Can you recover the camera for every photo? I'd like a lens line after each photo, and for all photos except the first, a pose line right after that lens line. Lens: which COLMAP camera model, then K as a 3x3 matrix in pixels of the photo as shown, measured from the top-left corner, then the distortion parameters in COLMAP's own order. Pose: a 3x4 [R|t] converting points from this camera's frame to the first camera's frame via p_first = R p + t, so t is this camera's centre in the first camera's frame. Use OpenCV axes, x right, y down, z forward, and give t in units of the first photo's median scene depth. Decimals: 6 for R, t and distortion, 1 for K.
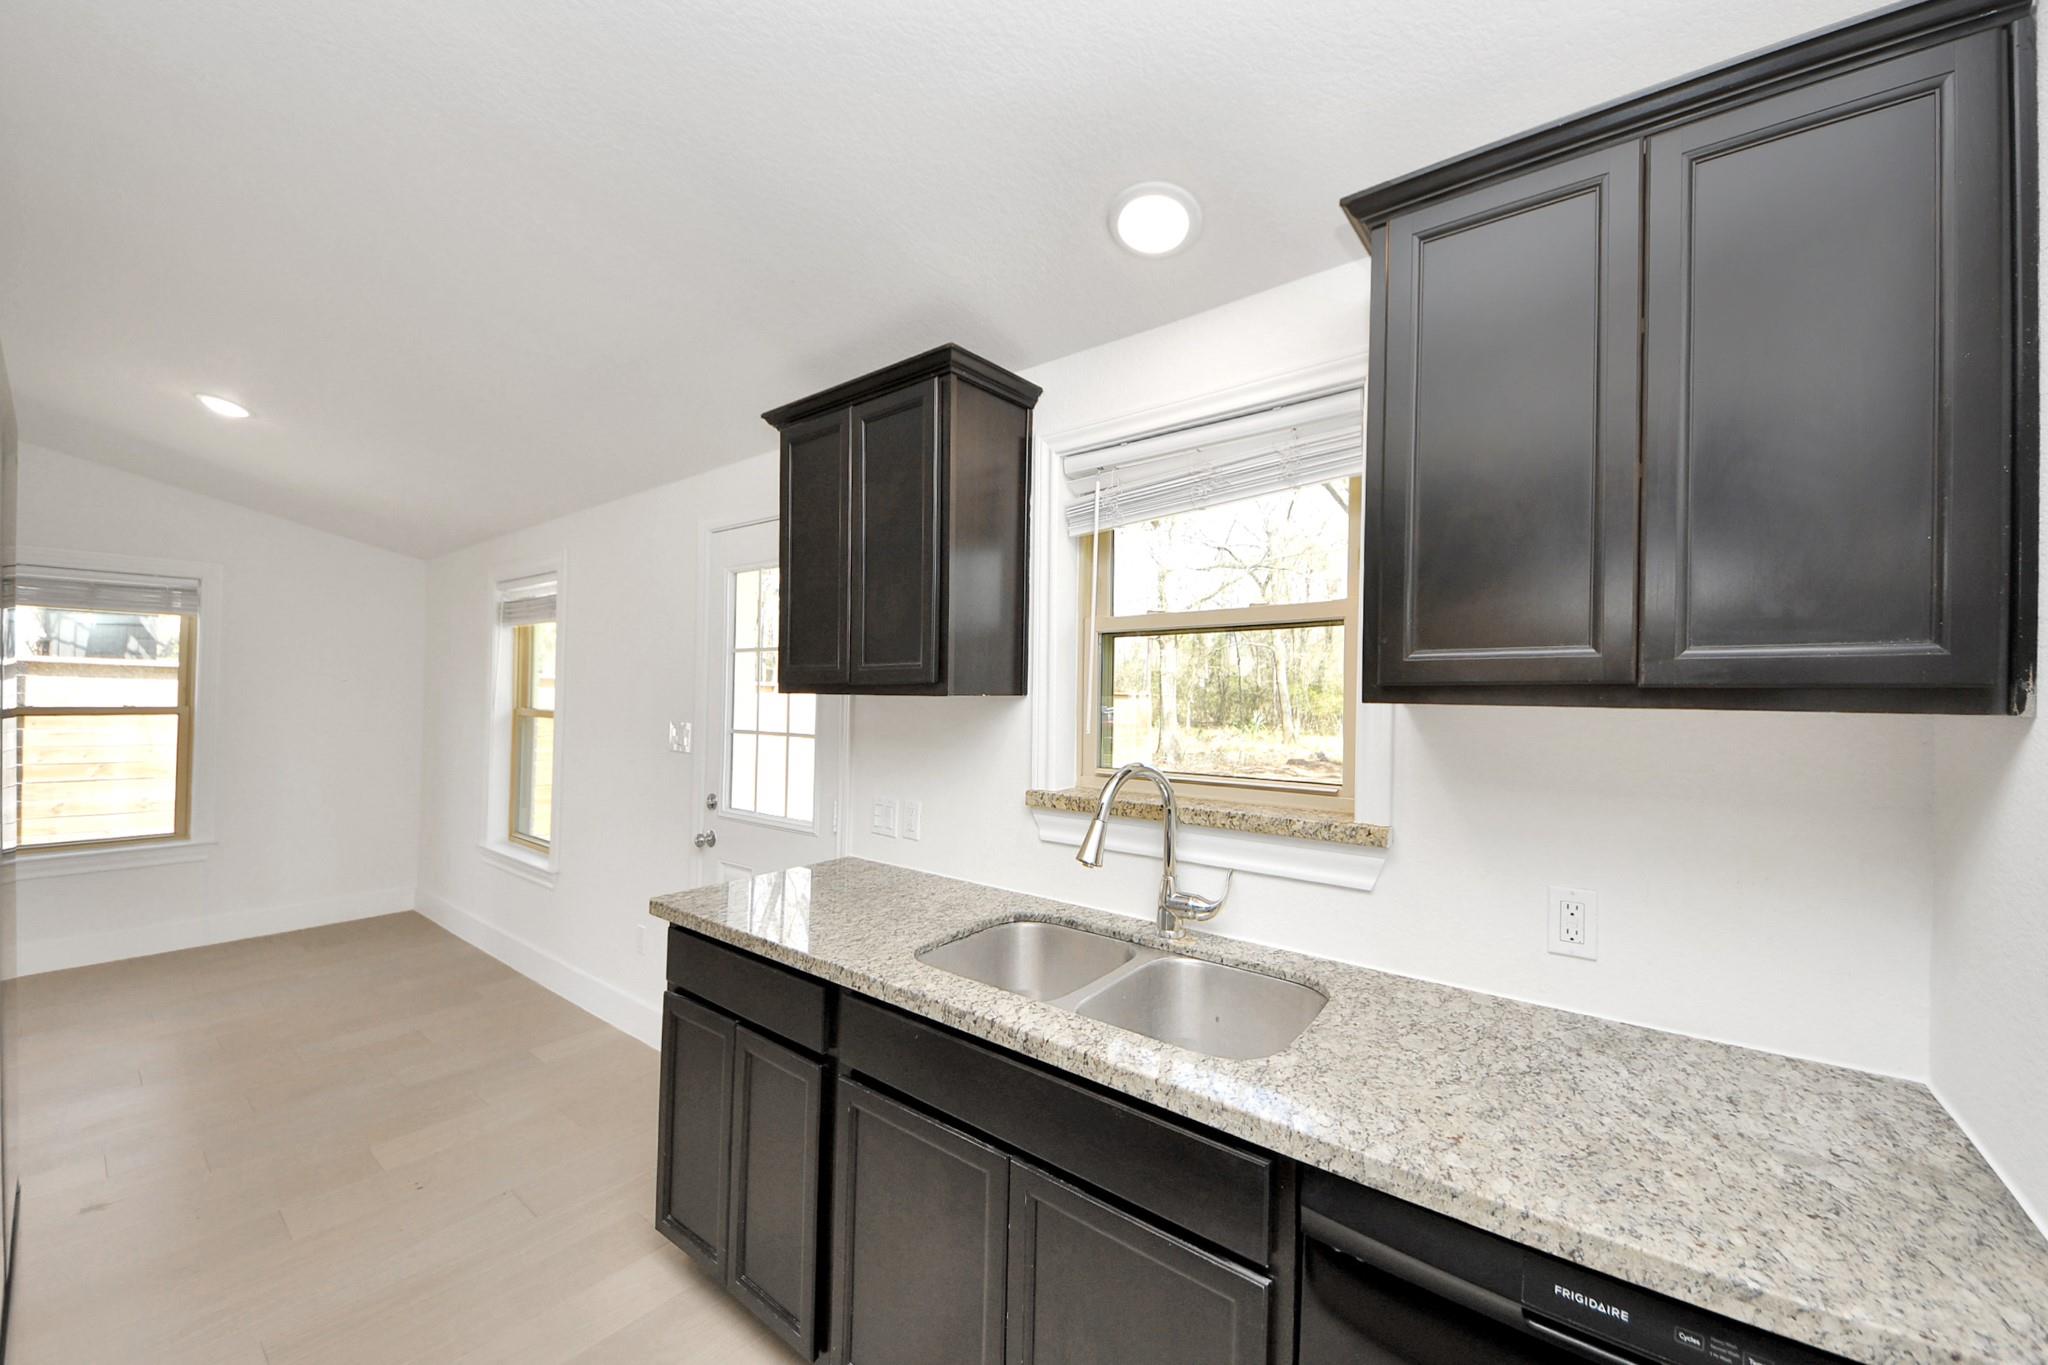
lens RADIAL K [[740.8, 0, 1031.0], [0, 740.8, 715.6], [0, 0, 1]] dist [0.012607, -0.001758]
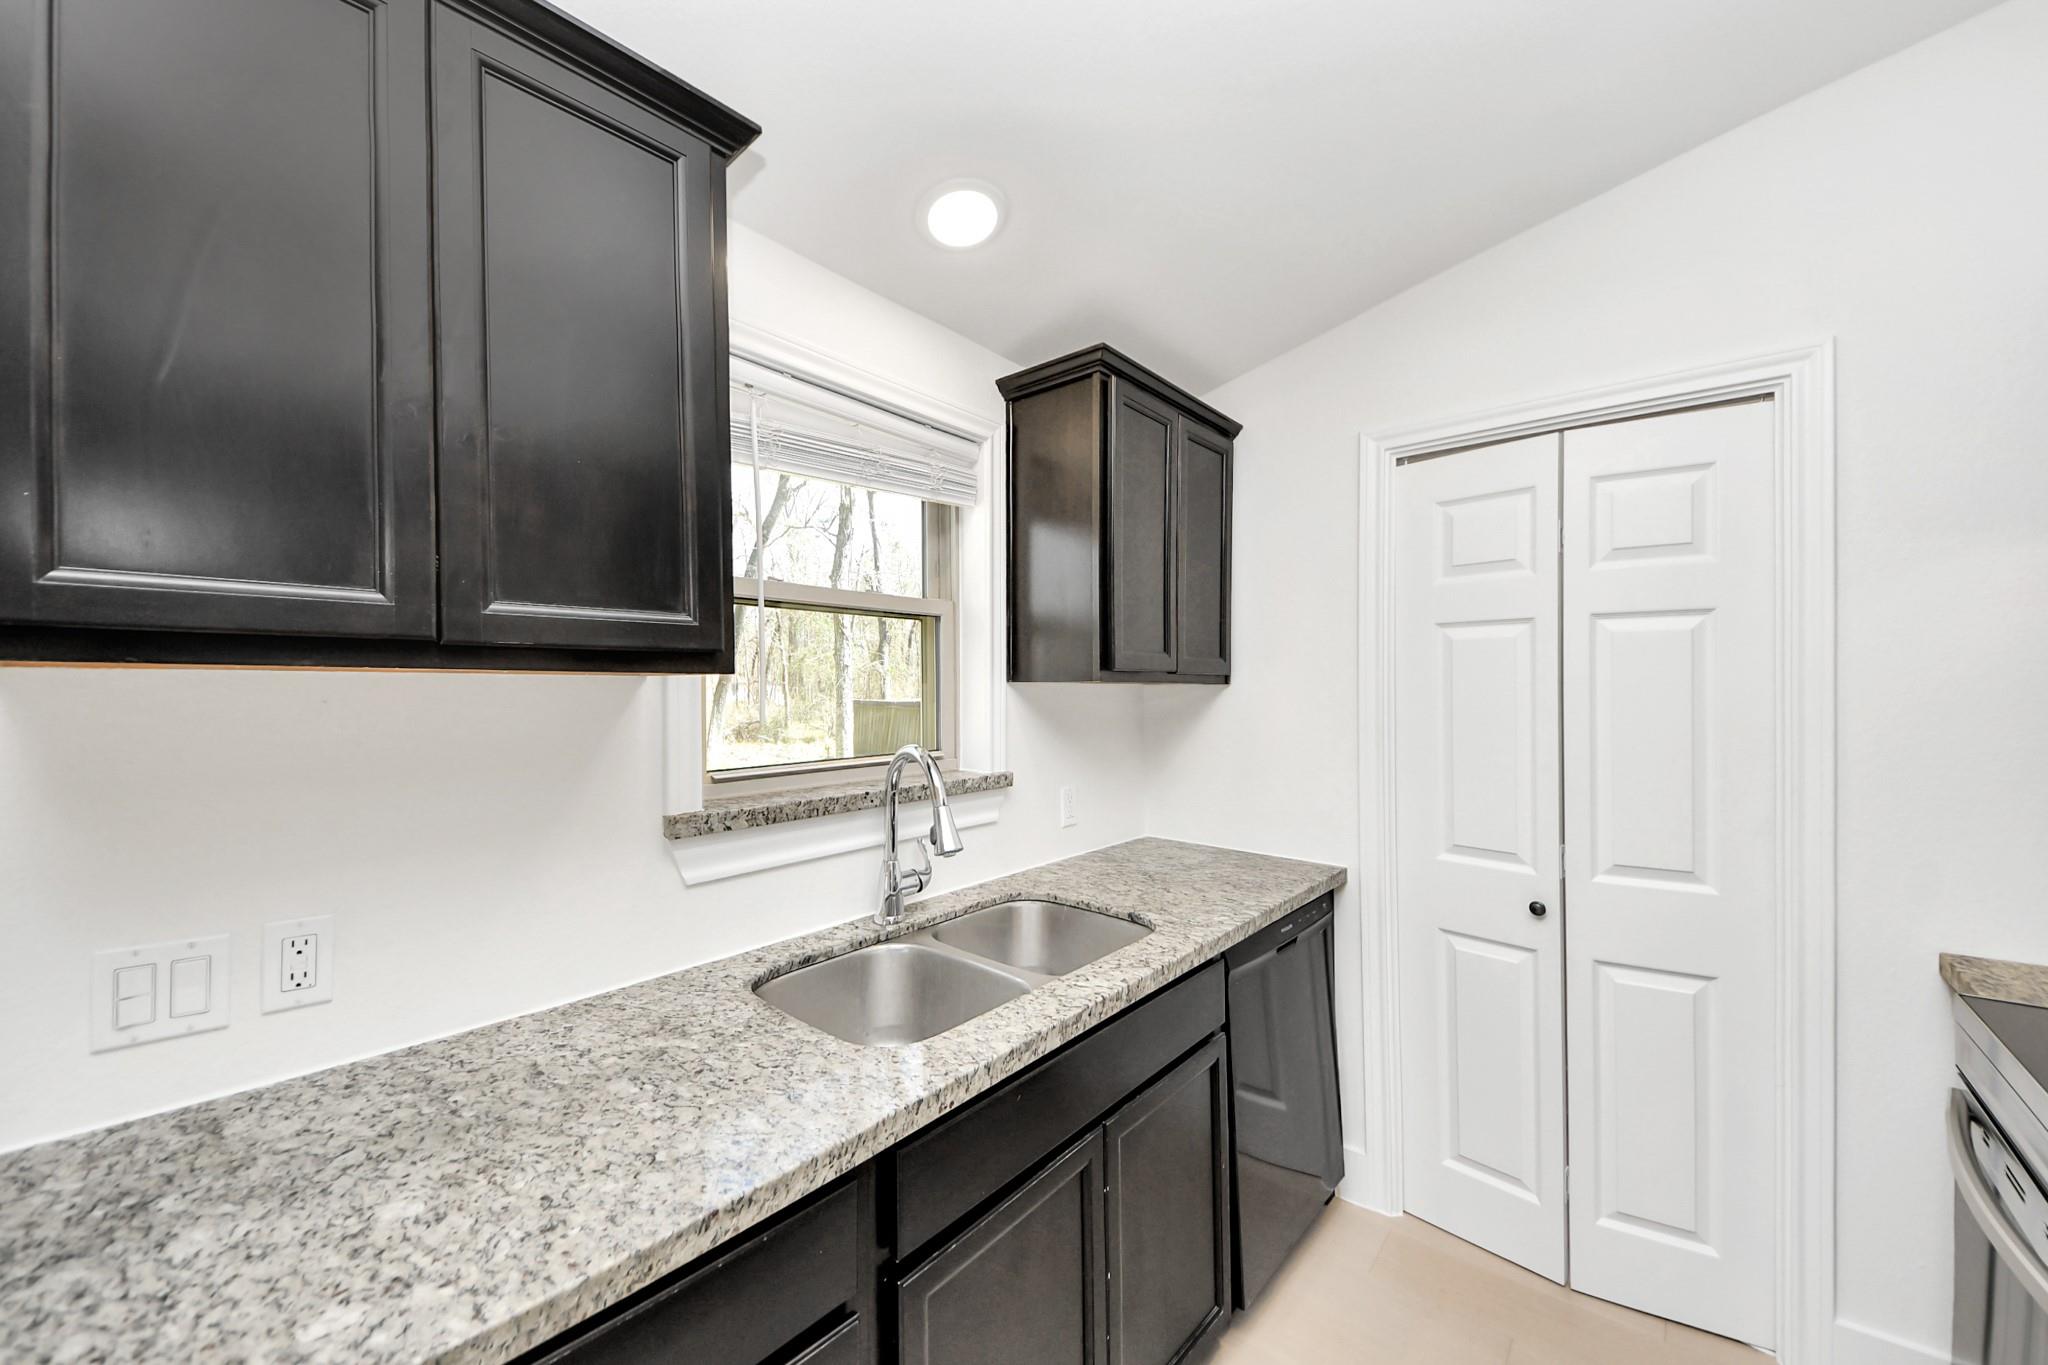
lens RADIAL K [[740.8, 0, 1043.4], [0, 740.8, 692.5], [0, 0, 1]] dist [0.012607, -0.001758]
pose [[0.054911, -0.027513, 0.998112, -0.856274], [0.014385, 0.999538, 0.026761, -0.031126], [-0.998388, 0.012889, 0.055281, 0.822135]]
